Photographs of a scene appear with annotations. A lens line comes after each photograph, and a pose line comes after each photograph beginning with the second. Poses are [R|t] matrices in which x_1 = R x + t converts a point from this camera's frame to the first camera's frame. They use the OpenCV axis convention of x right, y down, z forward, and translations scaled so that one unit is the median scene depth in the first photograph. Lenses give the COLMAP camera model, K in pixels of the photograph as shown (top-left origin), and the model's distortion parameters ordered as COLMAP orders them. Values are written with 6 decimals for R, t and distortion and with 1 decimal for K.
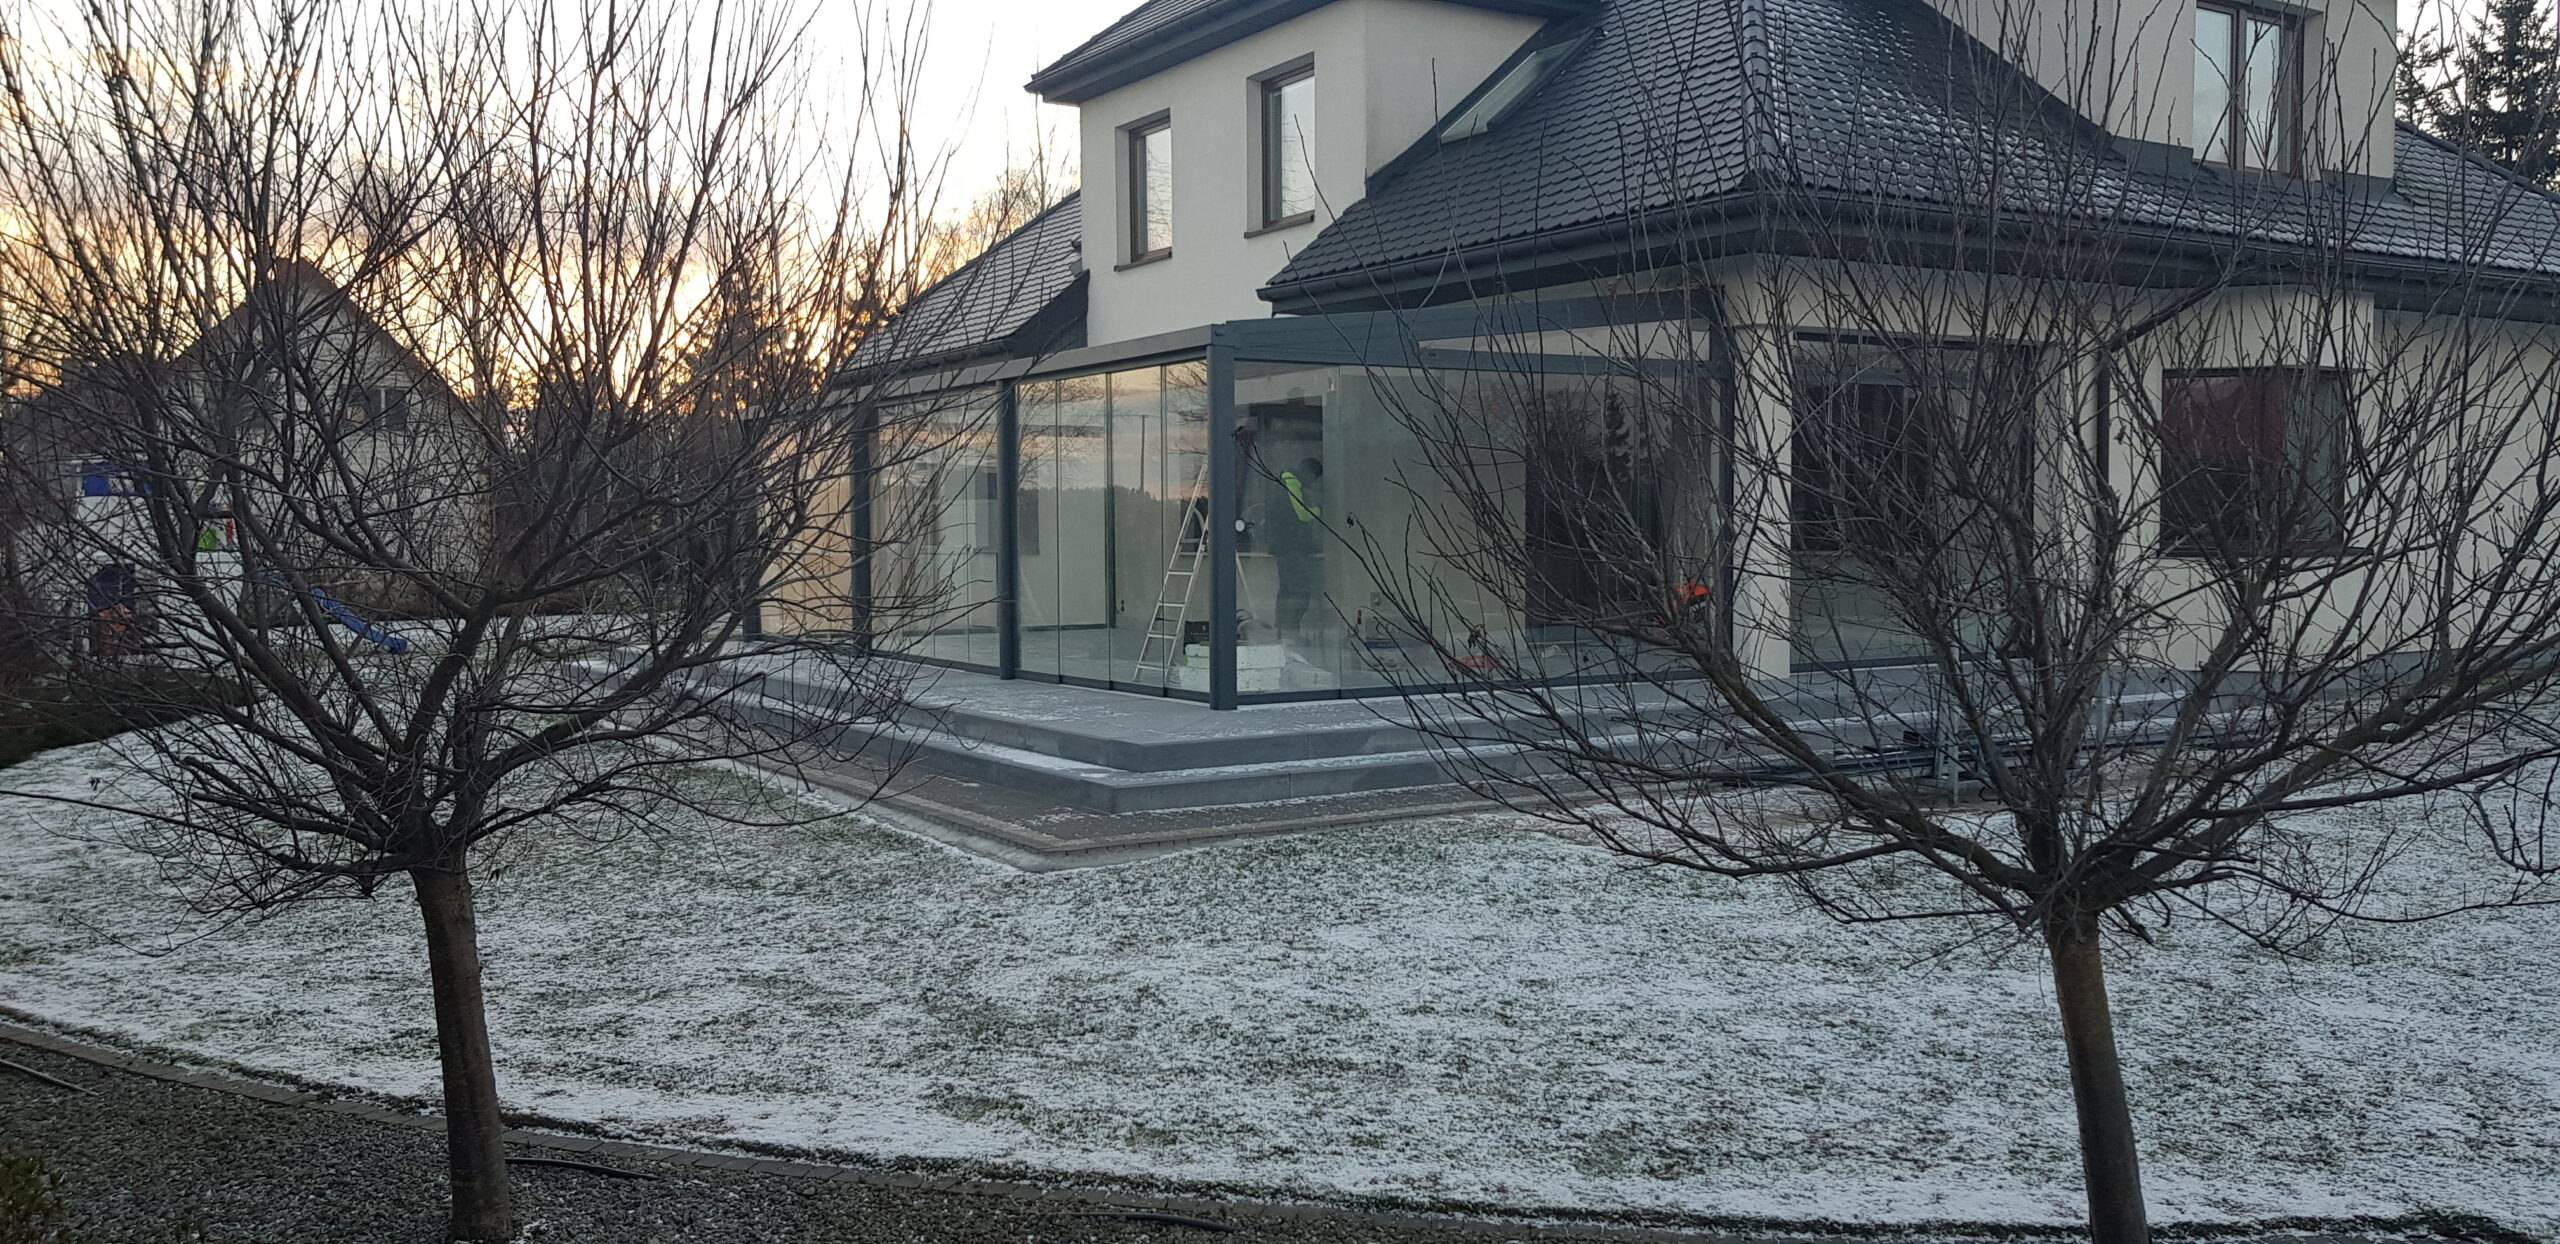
lens RADIAL K [[2024.5, 0, 1324.6], [0, 2024.5, 656.2], [0, 0, 1]] dist [0.074532, -0.153404]
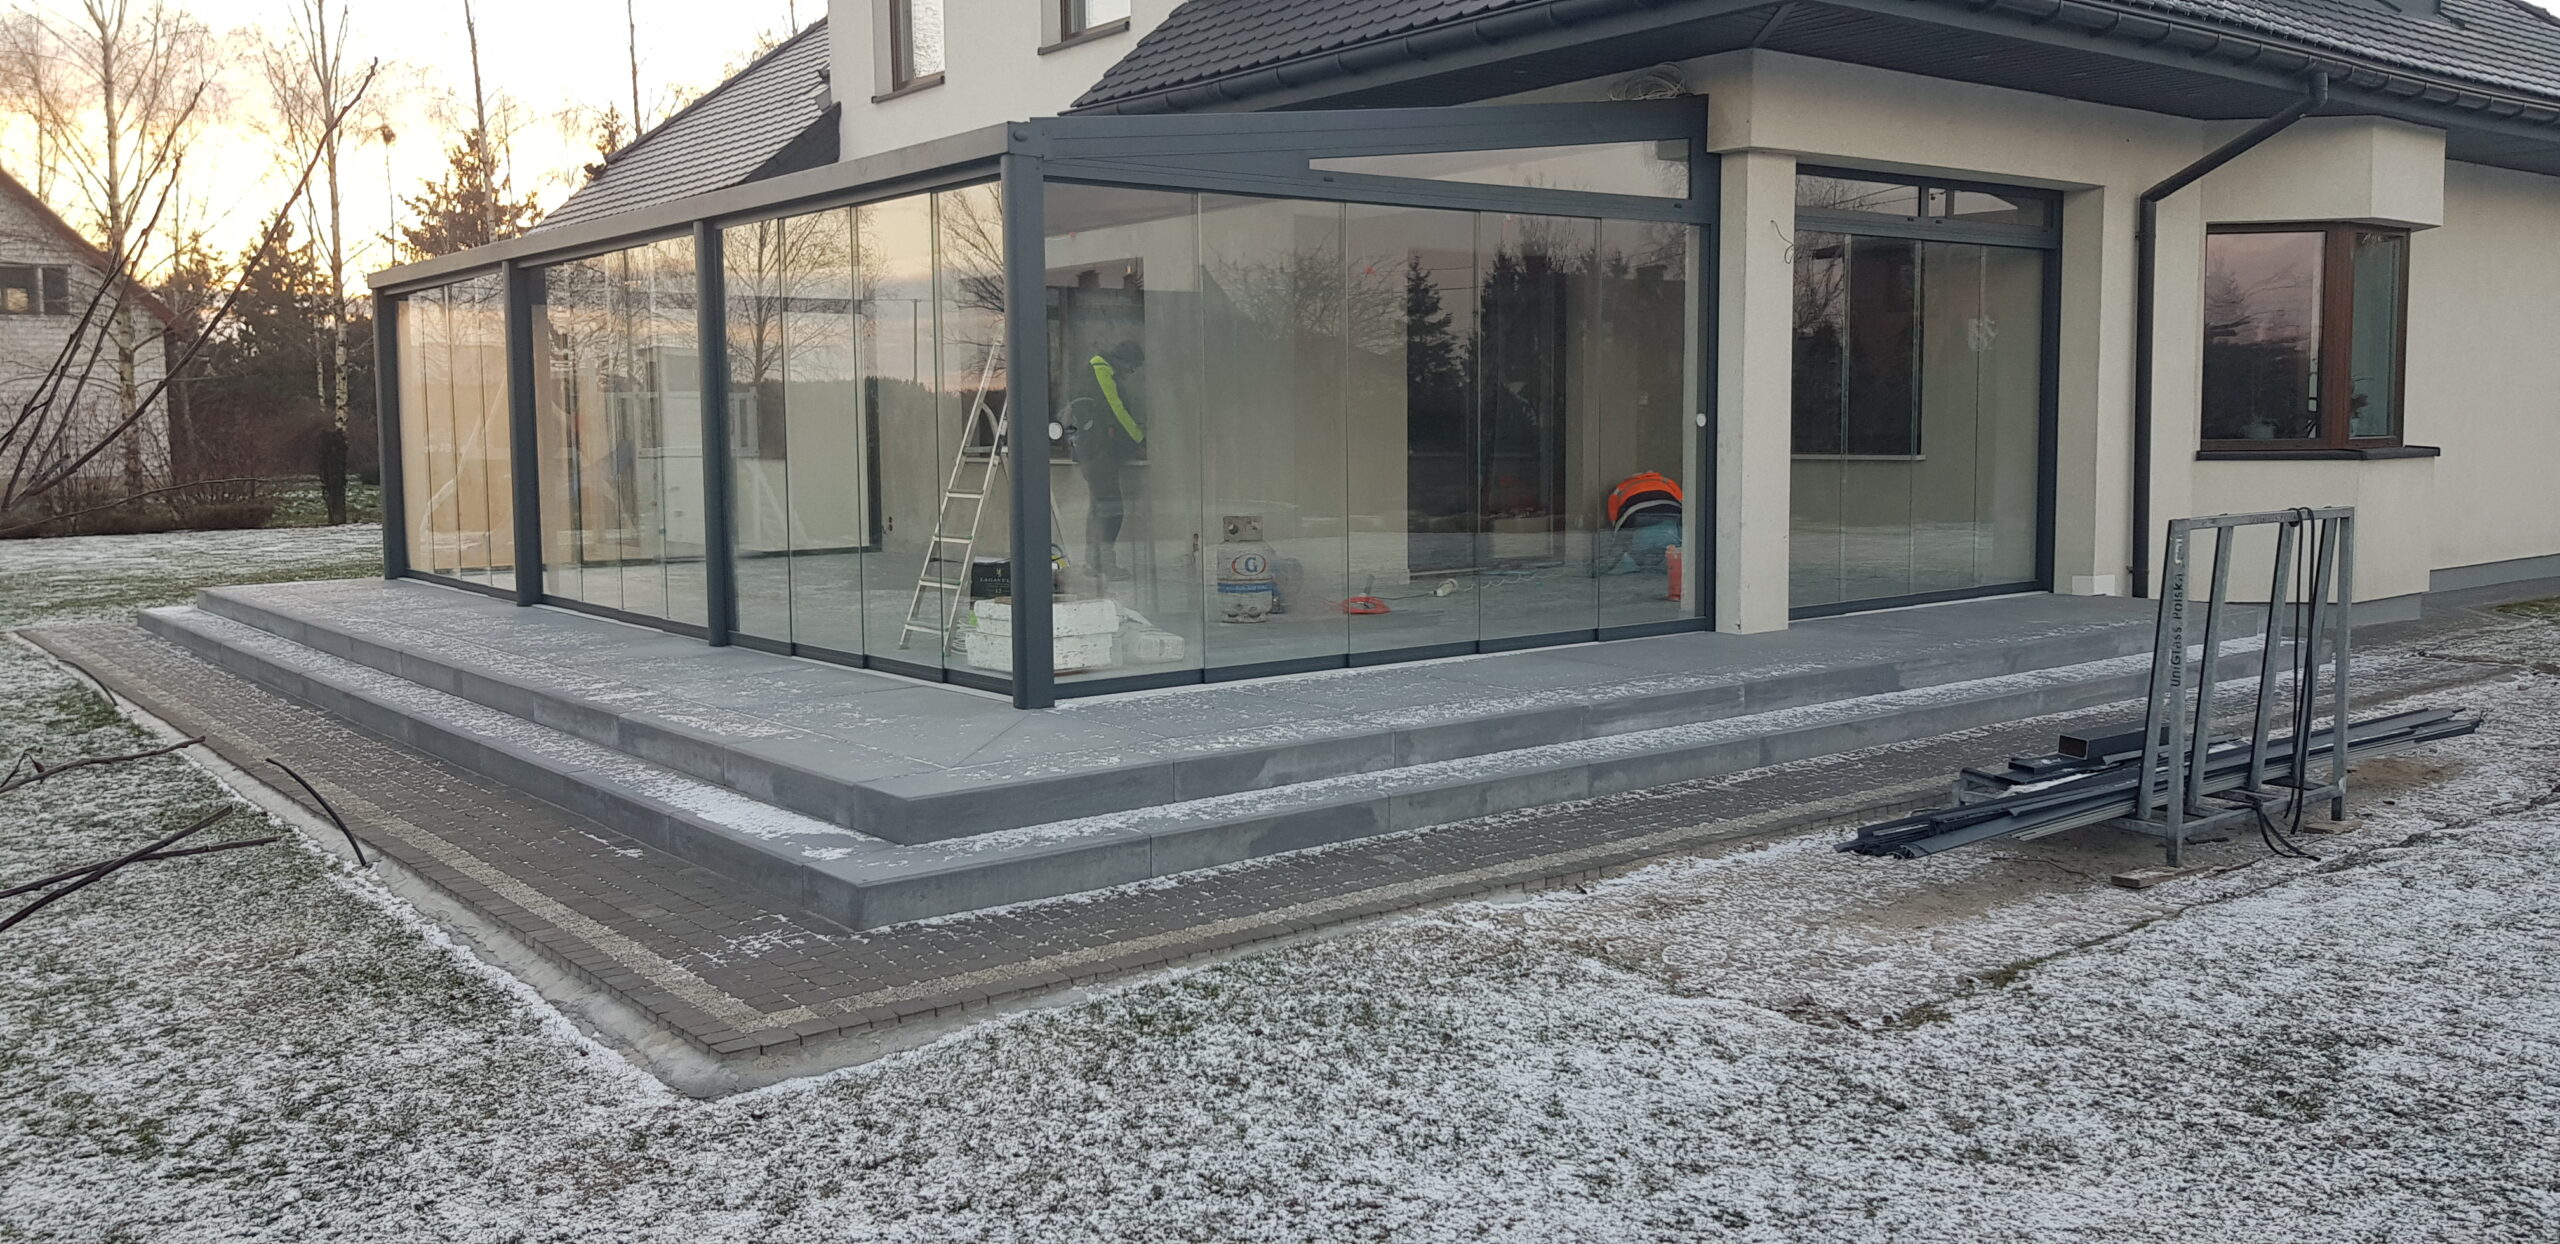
lens RADIAL K [[1992.6, 0, 1280.0], [0, 1992.6, 622.0], [0, 0, 1]] dist [0.073966, -0.146031]
pose [[0.996164, -0.012231, 0.086651, -0.022106], [0.008941, 0.999228, 0.038258, -0.022634], [-0.087052, -0.037337, 0.995504, 0.292876]]
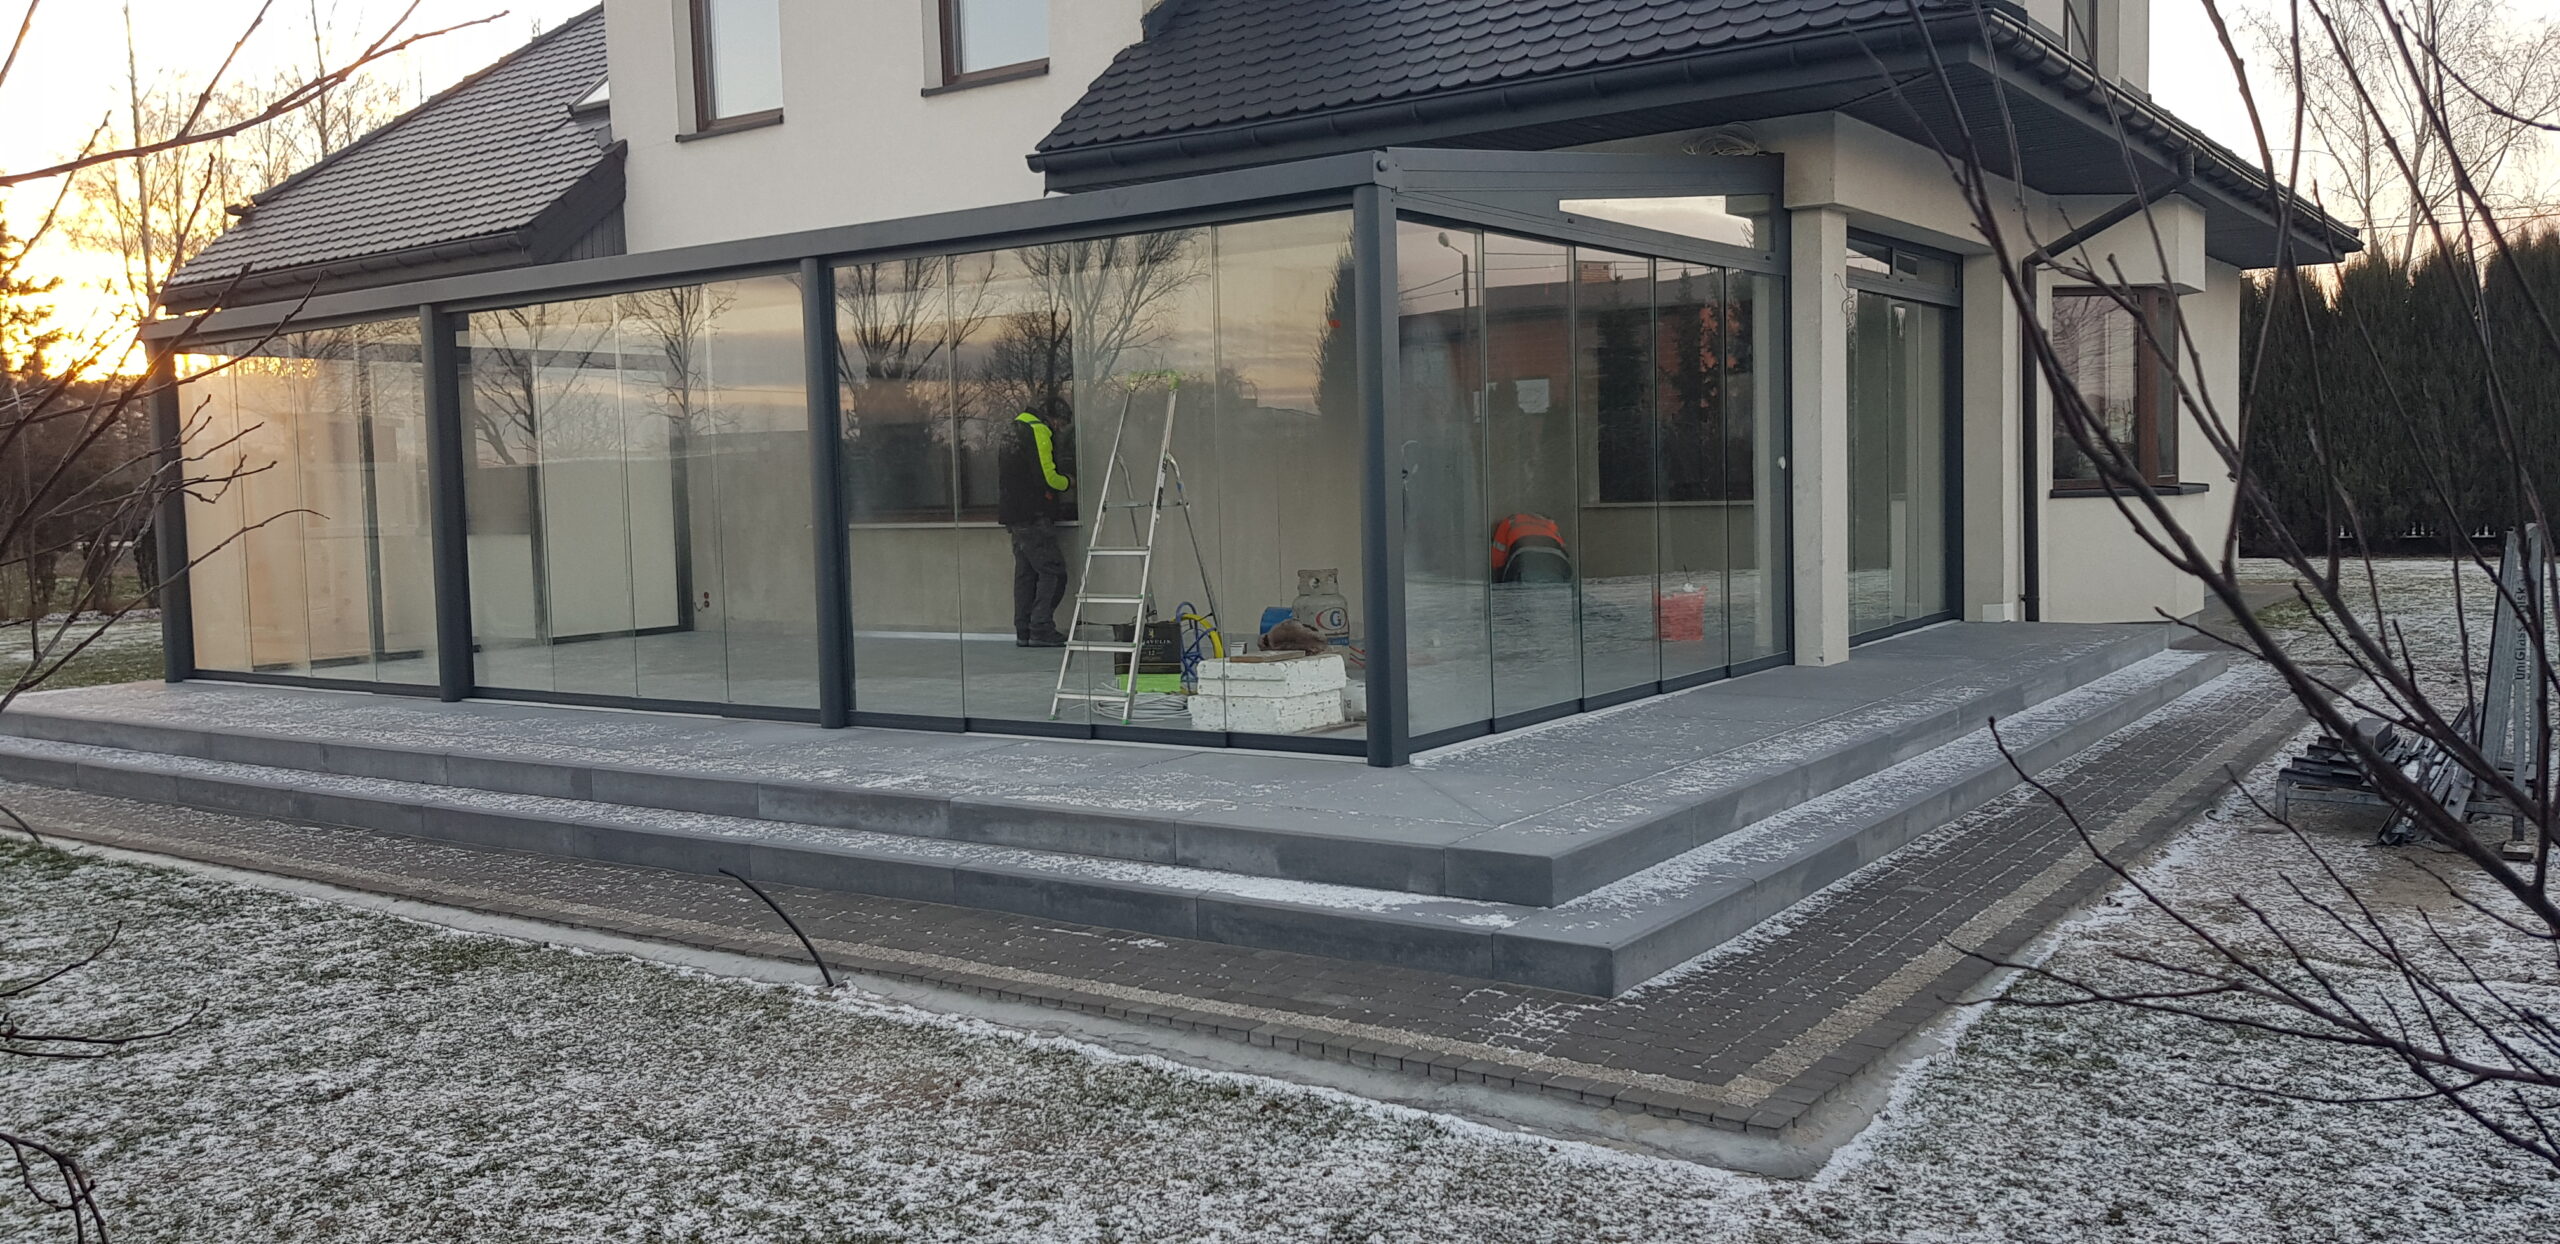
lens RADIAL K [[1992.6, 0, 1280.0], [0, 1992.6, 622.0], [0, 0, 1]] dist [0.073966, -0.146031]
pose [[0.928765, -0.044914, 0.367939, -0.265475], [0.043839, 0.998975, 0.011284, -0.023472], [-0.368069, 0.005649, 0.929781, 0.371474]]
